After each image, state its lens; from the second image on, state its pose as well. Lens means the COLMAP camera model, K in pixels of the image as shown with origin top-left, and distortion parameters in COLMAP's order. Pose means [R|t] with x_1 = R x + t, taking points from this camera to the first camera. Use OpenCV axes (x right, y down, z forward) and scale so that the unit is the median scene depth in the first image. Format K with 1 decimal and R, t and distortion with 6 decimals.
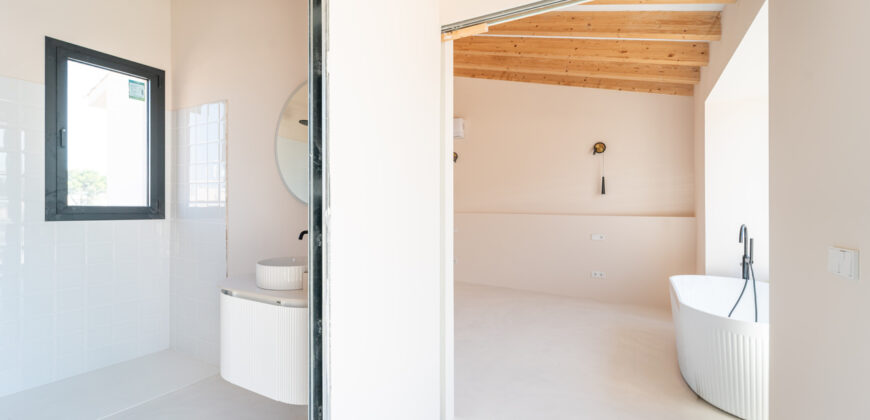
lens RADIAL K [[352.0, 0, 437.0], [0, 352.0, 208.1], [0, 0, 1]] dist [0.001884, -0.000763]
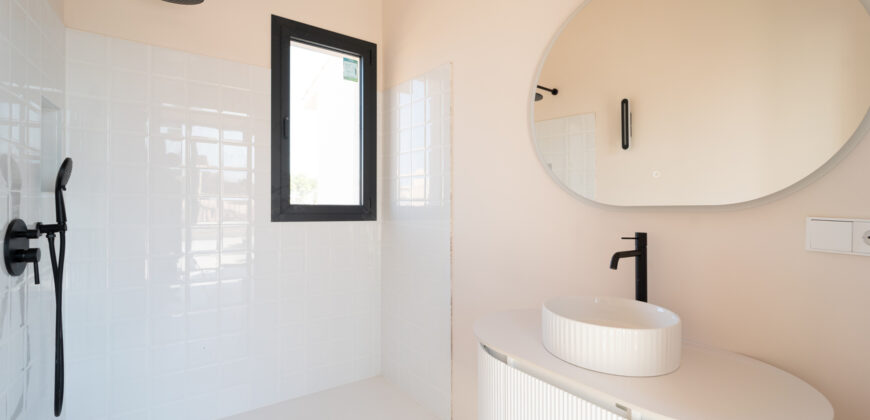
lens RADIAL K [[352.0, 0, 433.6], [0, 352.0, 207.0], [0, 0, 1]] dist [0.001884, -0.000763]
pose [[0.914331, 0.005211, -0.404935, -0.317314], [-0.003874, 0.999984, 0.004121, -0.004861], [0.404950, -0.002200, 0.914336, 0.296835]]
